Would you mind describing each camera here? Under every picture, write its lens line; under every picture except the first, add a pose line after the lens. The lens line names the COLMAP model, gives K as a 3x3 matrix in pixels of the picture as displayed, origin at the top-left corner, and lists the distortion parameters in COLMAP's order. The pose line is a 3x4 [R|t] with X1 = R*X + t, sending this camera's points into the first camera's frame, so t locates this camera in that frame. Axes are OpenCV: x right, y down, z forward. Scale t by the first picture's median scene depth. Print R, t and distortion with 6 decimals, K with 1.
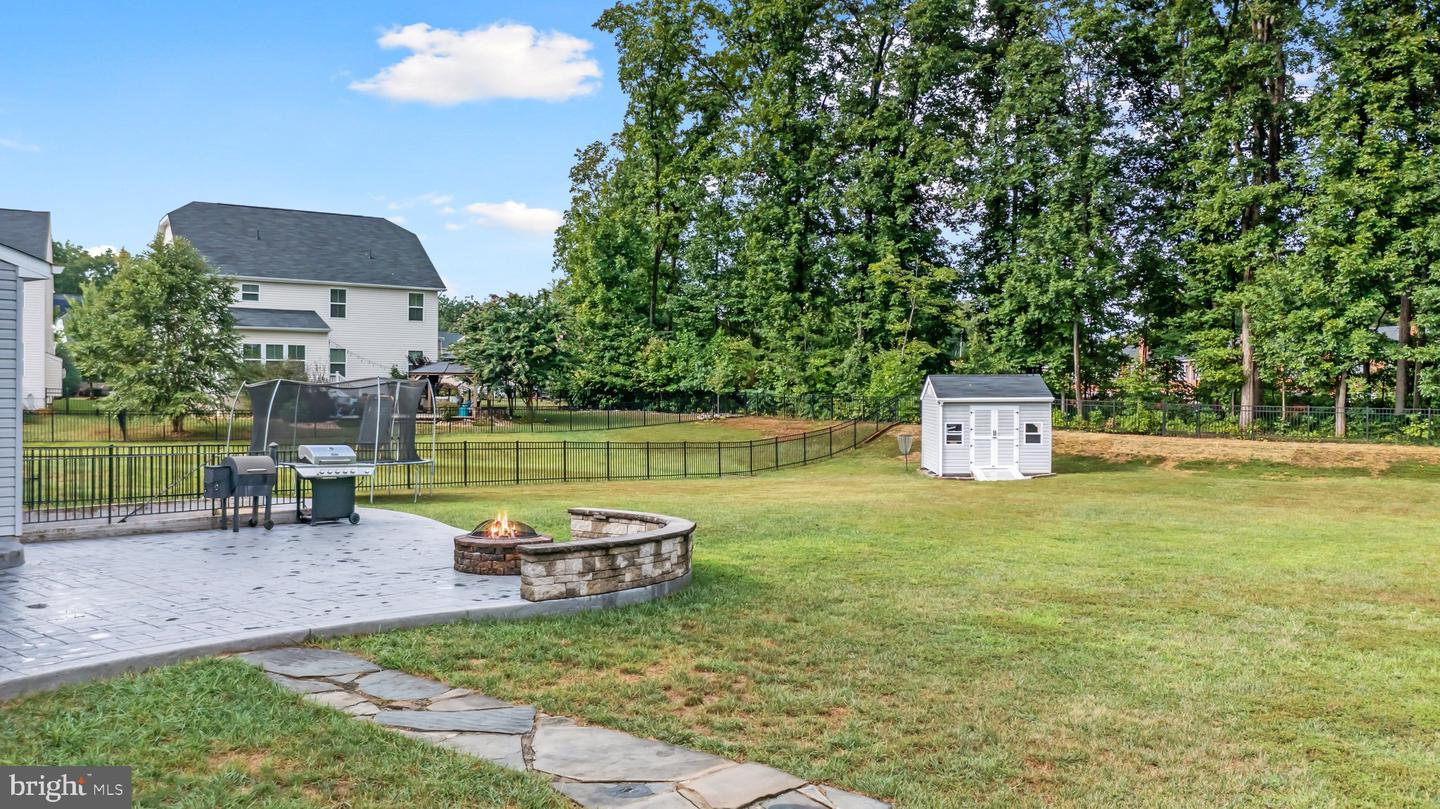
lens RADIAL K [[1126.2, 0, 720.0], [0, 1126.2, 404.5], [0, 0, 1]] dist [-0.026022, -0.002105]
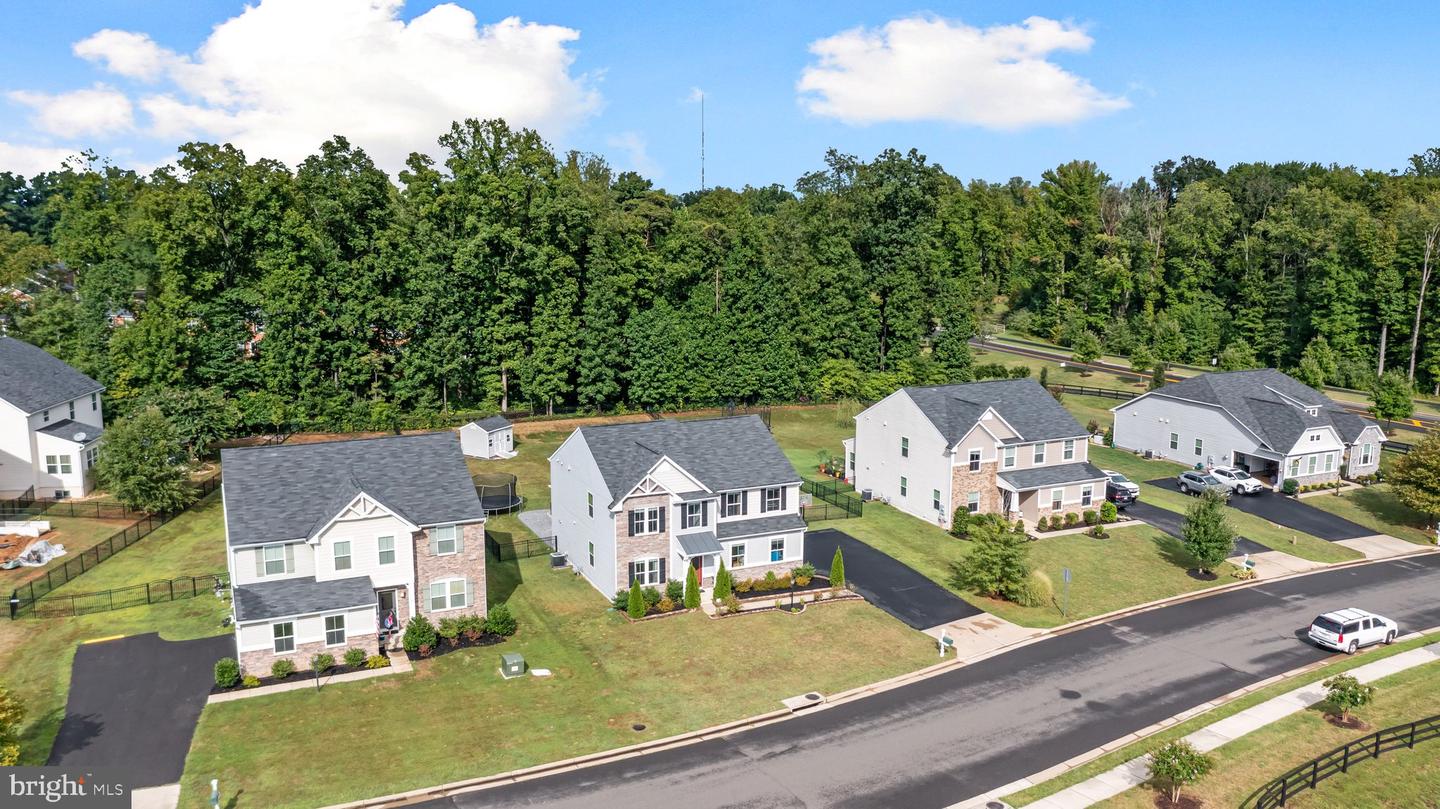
lens RADIAL K [[1126.2, 0, 720.0], [0, 1126.2, 404.5], [0, 0, 1]] dist [-0.026022, -0.002105]
pose [[0.461310, -0.153372, 0.873882, -1.583162], [0.005726, 0.985440, 0.169928, -0.439274], [-0.887220, -0.073385, 0.455472, -0.632592]]
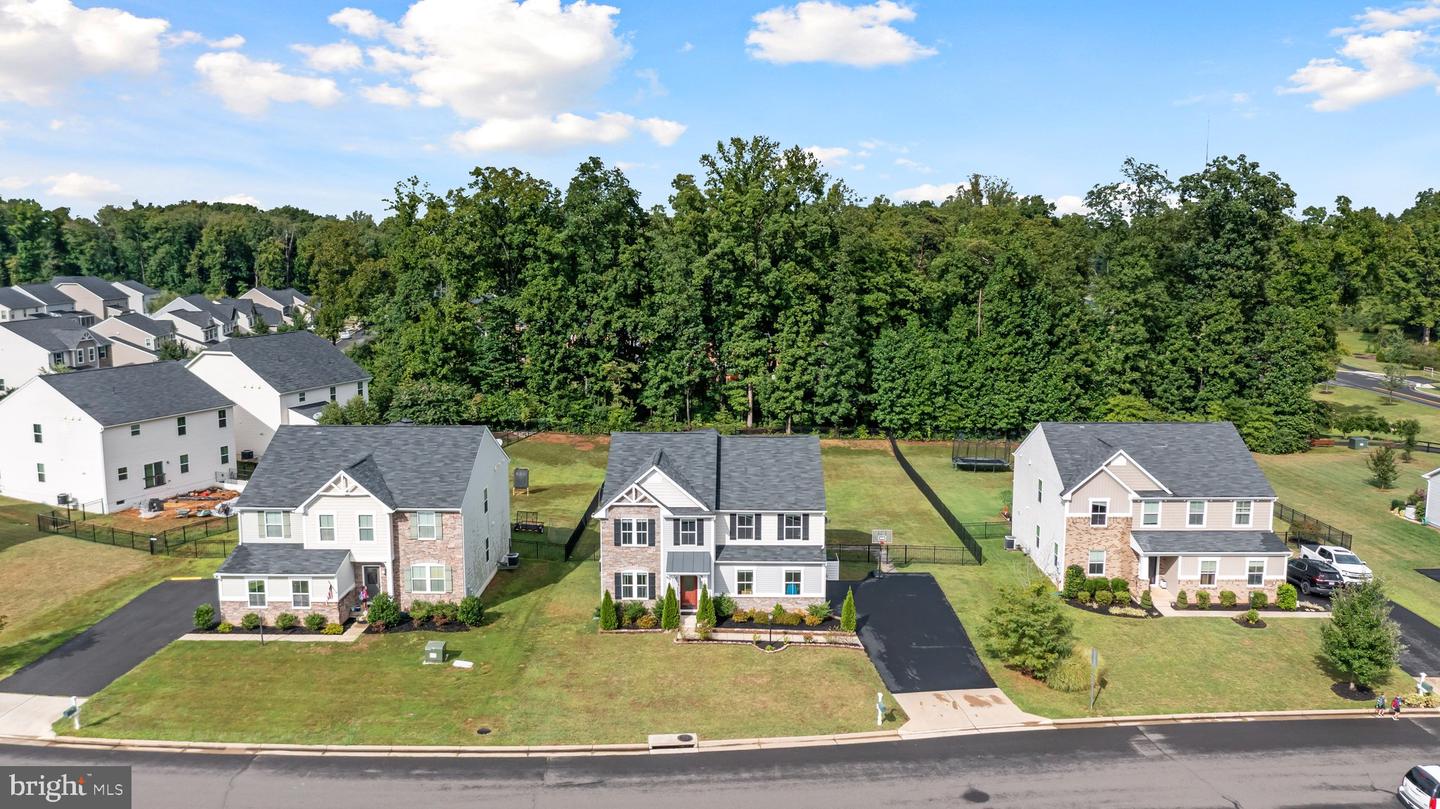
lens RADIAL K [[1126.2, 0, 720.0], [0, 1126.2, 404.5], [0, 0, 1]] dist [-0.026022, -0.002105]
pose [[0.802921, -0.087838, 0.589579, -1.130250], [0.006278, 0.990274, 0.138986, -0.398840], [-0.596053, -0.107893, 0.795663, -1.041716]]
